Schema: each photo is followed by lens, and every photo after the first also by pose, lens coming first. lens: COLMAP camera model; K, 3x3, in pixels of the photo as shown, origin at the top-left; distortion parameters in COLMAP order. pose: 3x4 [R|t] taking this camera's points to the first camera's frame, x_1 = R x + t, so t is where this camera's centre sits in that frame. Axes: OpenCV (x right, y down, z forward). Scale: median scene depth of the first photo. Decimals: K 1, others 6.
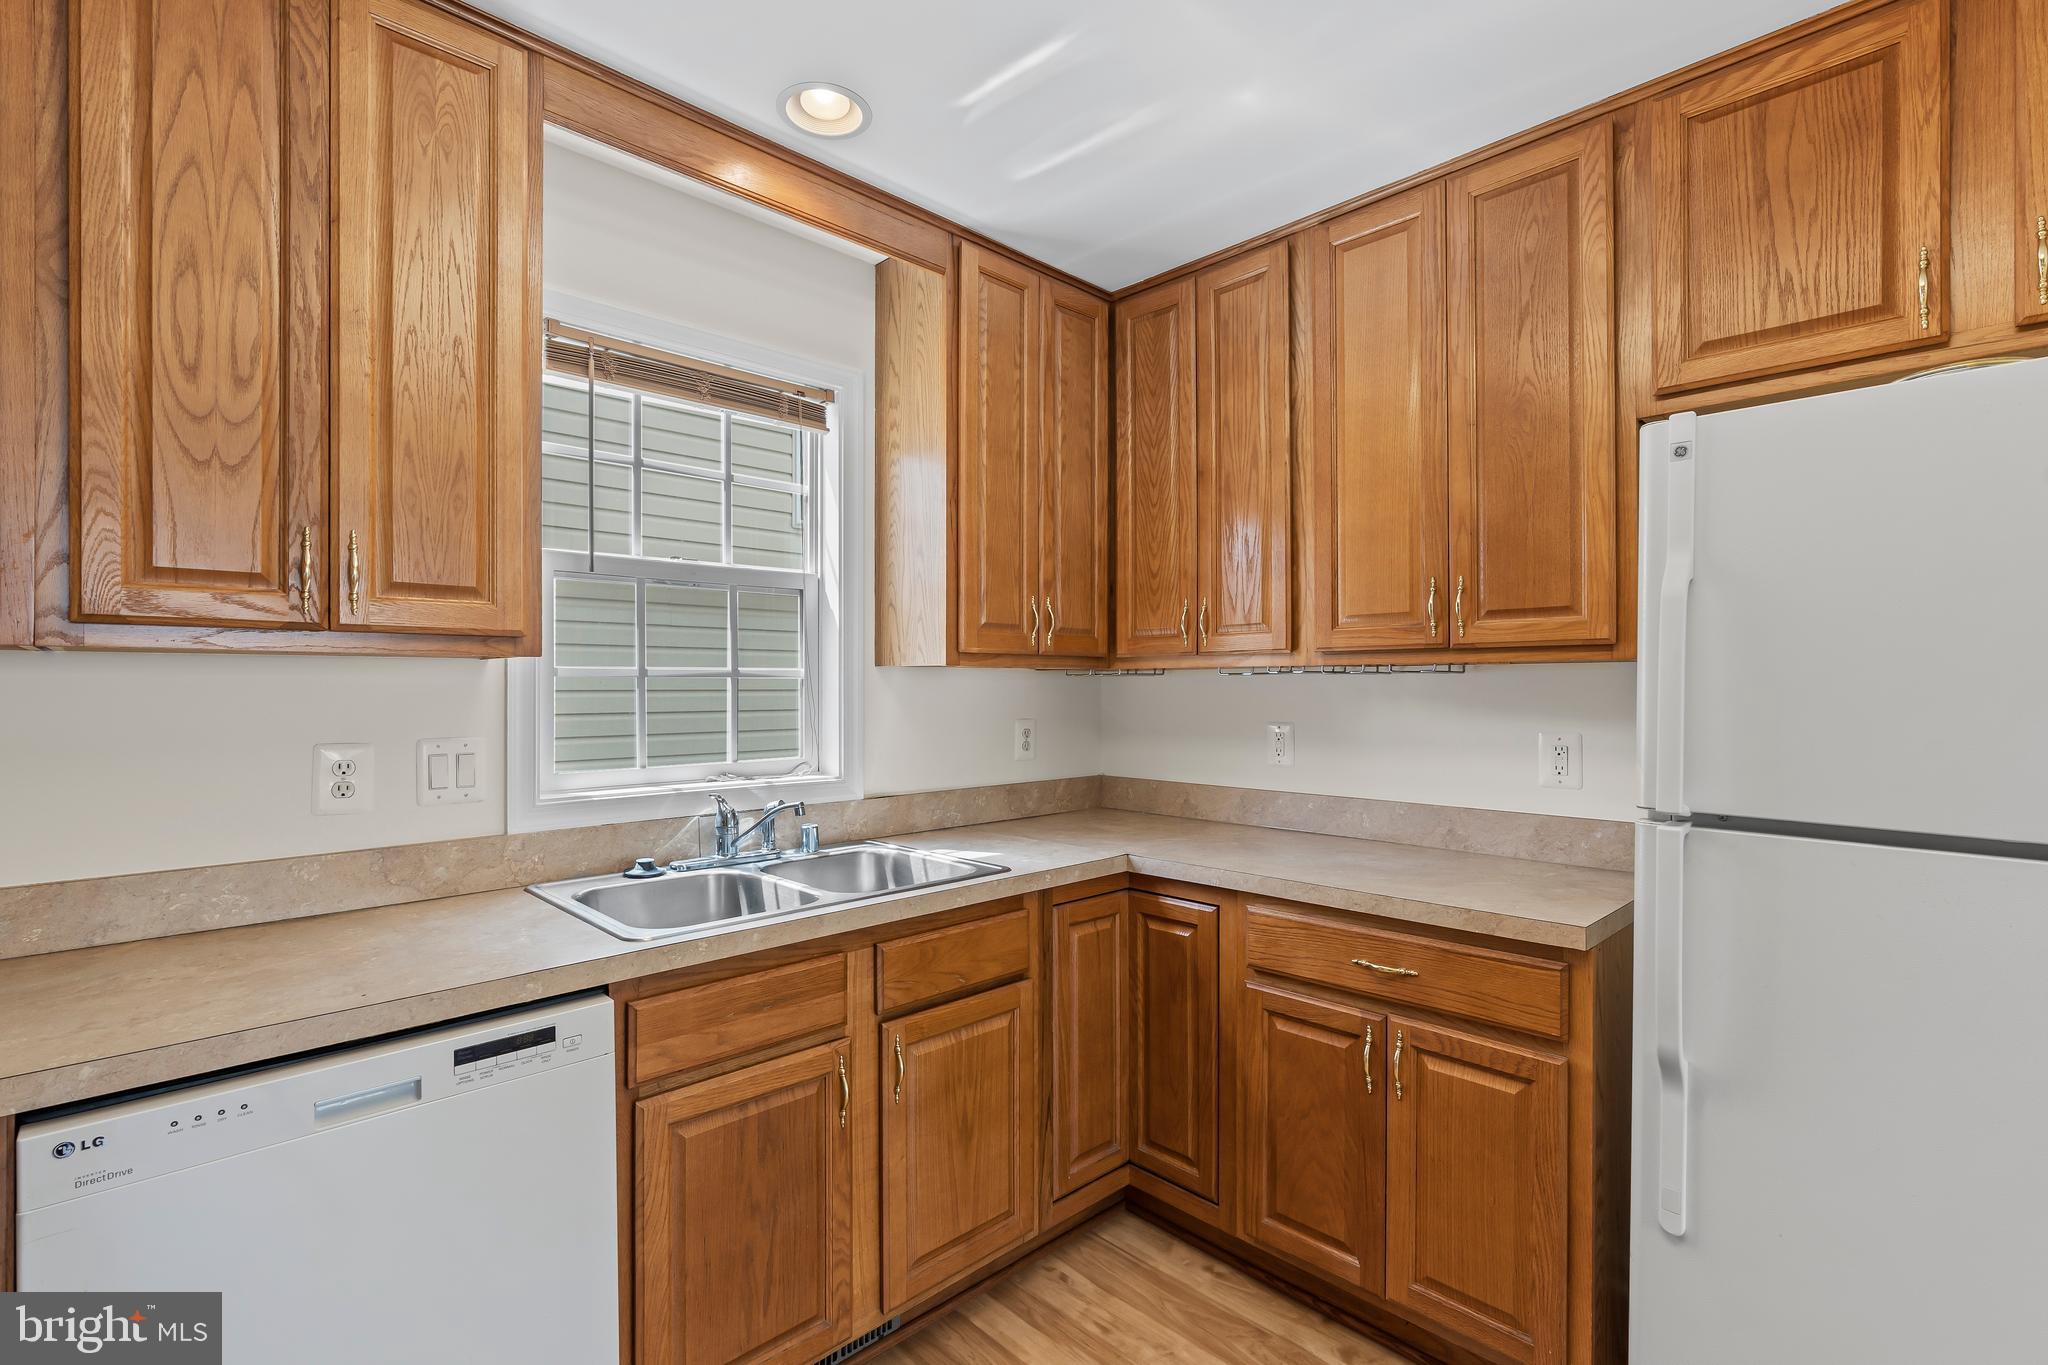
lens RADIAL K [[927.6, 0, 1023.7], [0, 927.6, 683.5], [0, 0, 1]] dist [-0.007550, 0.001429]
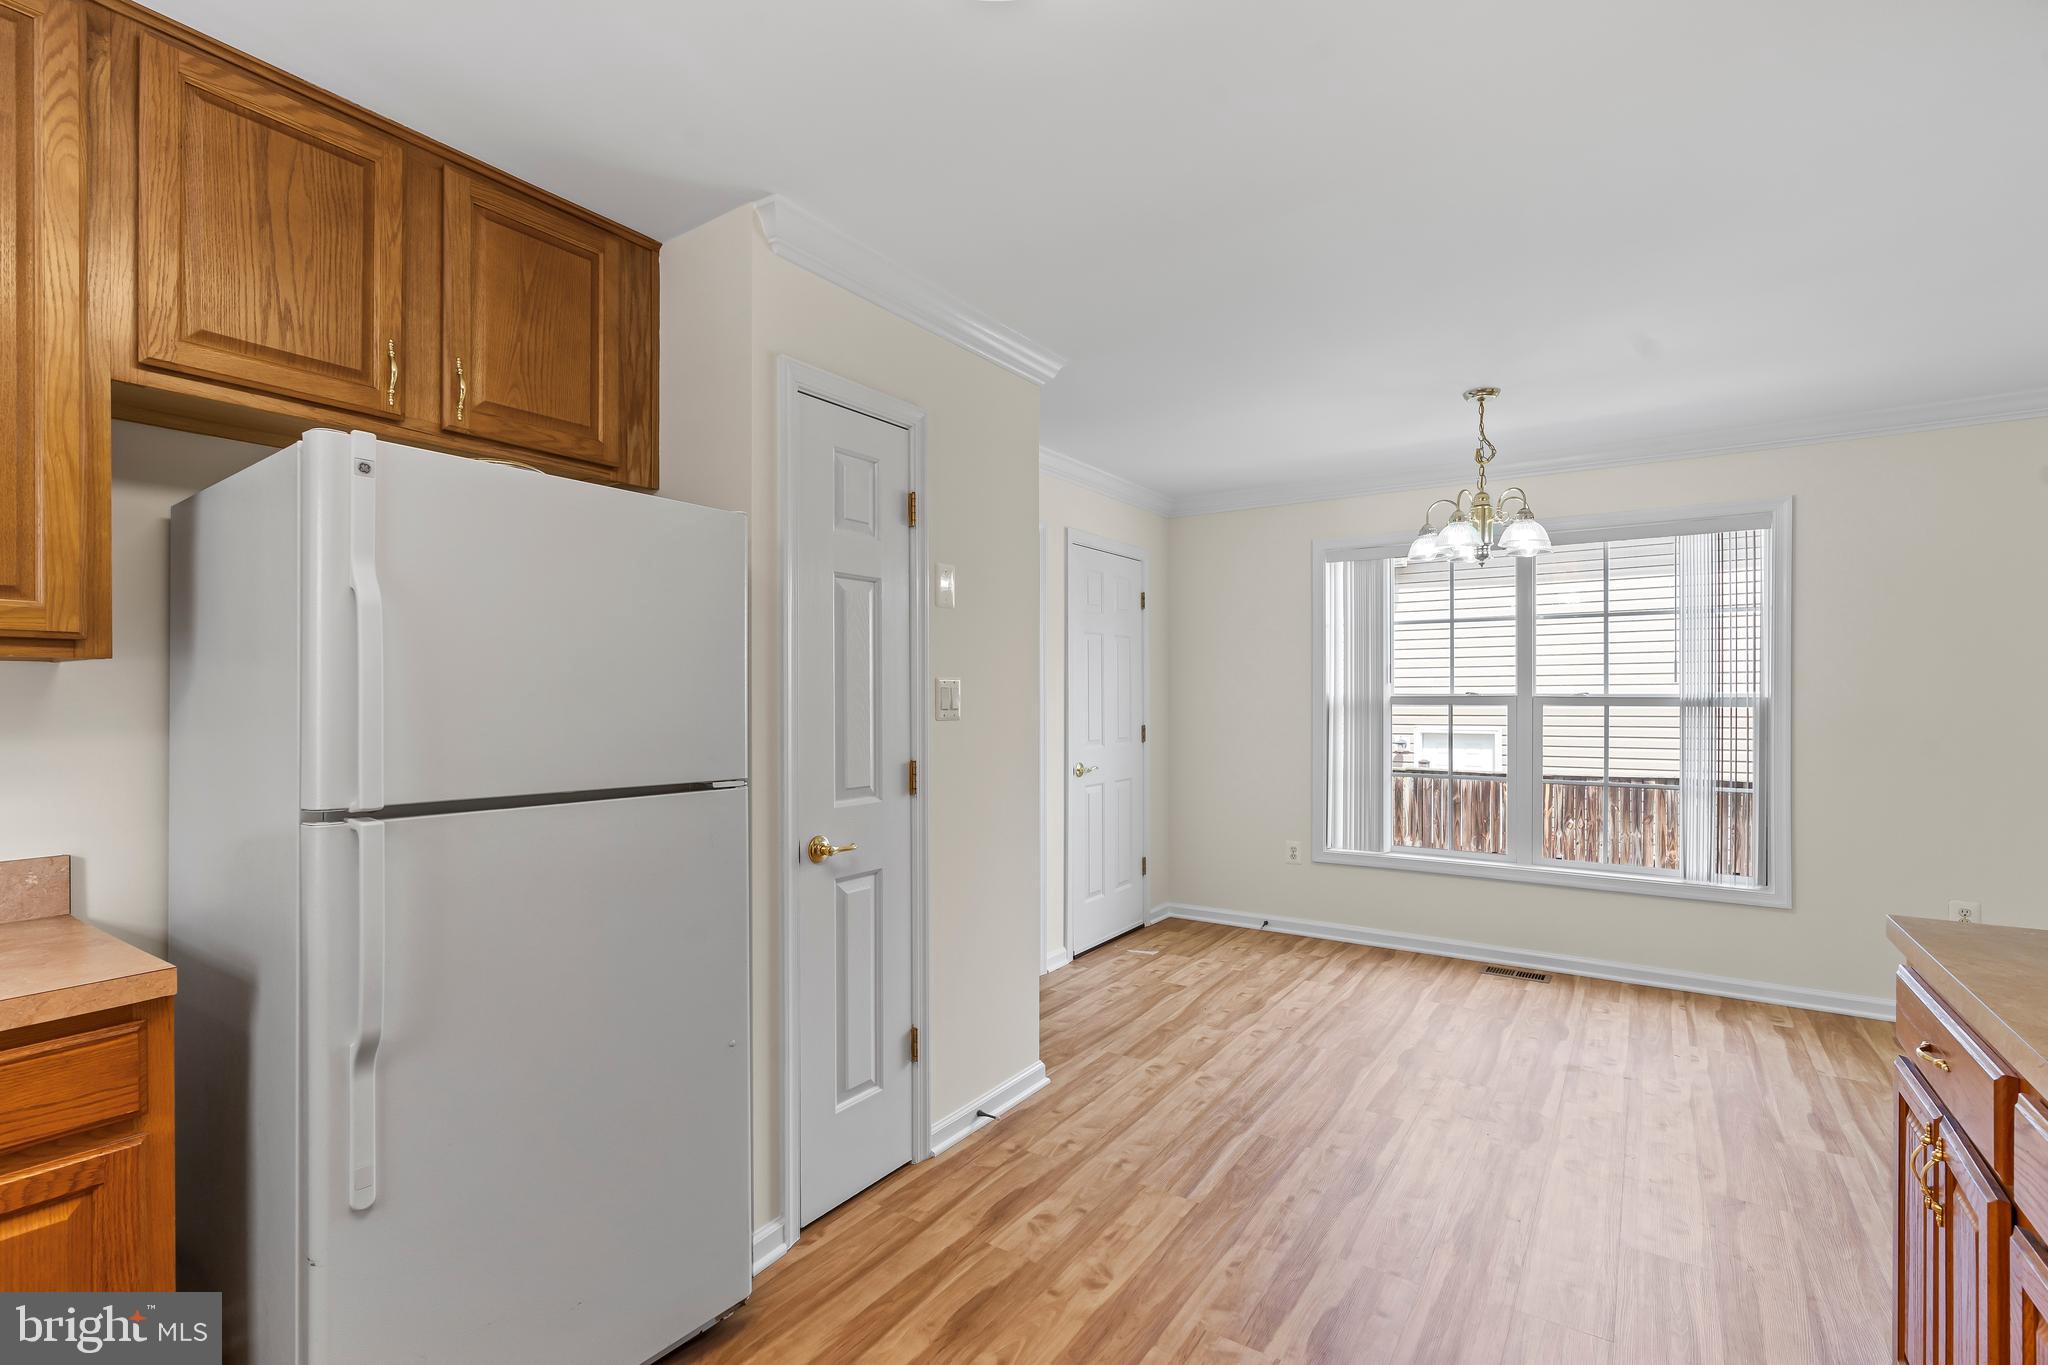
lens RADIAL K [[923.0, 0, 1034.3], [0, 923.0, 695.9], [0, 0, 1]] dist [-0.004862, -0.000038]
pose [[-0.216702, 0.003122, 0.976233, -0.384068], [-0.000850, 0.999994, -0.003386, 0.010658], [-0.976237, -0.001564, -0.216698, 0.377137]]
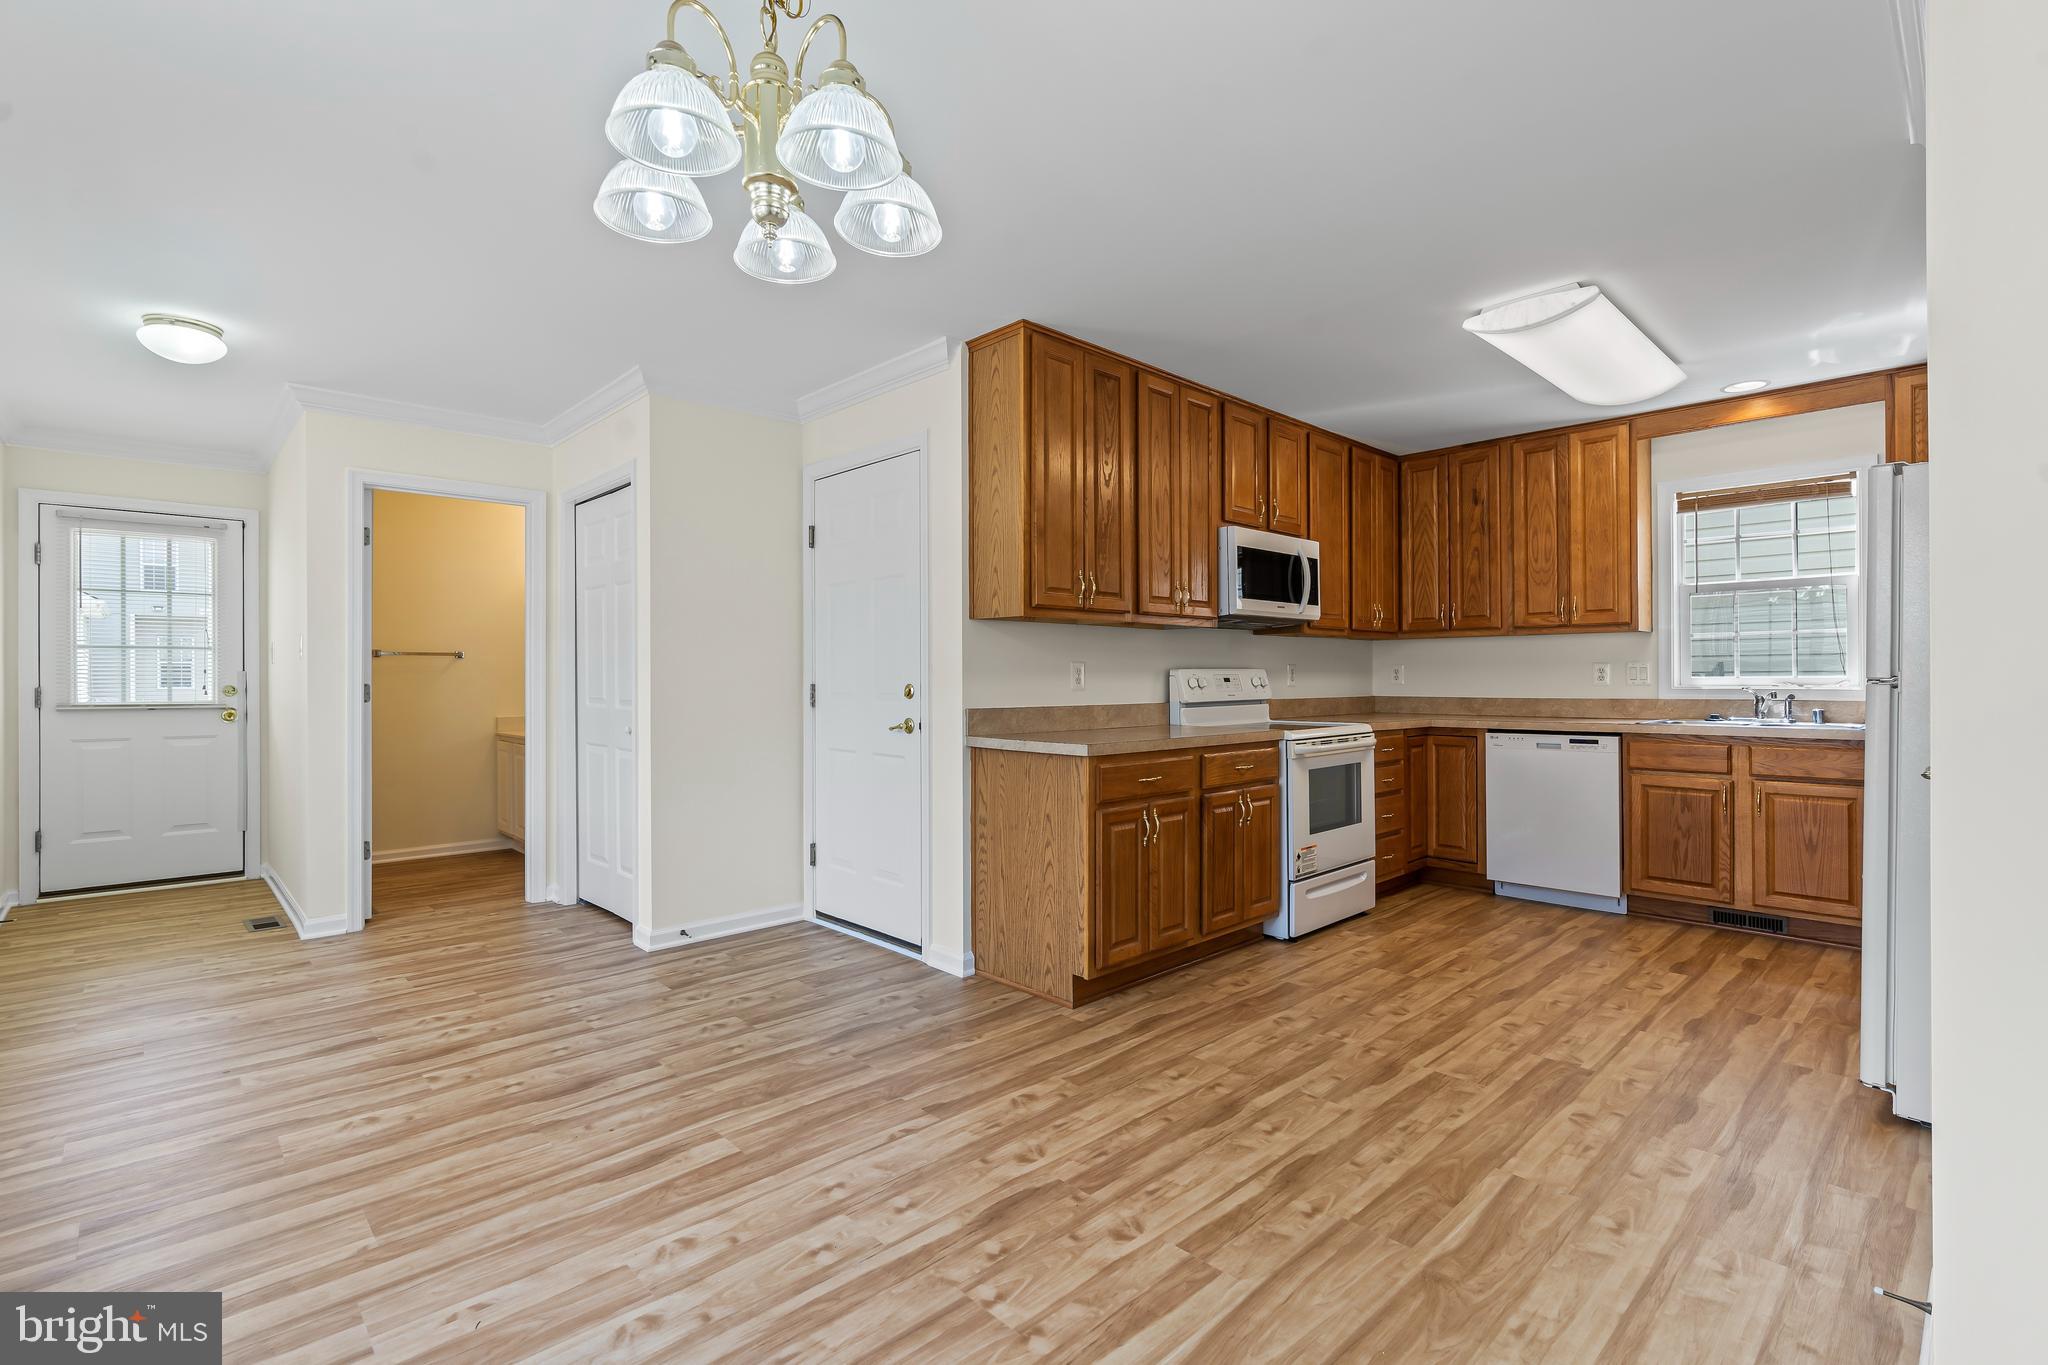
lens RADIAL K [[931.1, 0, 1022.1], [0, 931.1, 678.6], [0, 0, 1]] dist [-0.007478, 0.000667]
pose [[-0.005910, 0.002585, -0.999979, 2.396274], [0.006676, 0.999974, 0.002546, 0.101944], [0.999960, -0.006661, -0.005927, -0.898782]]
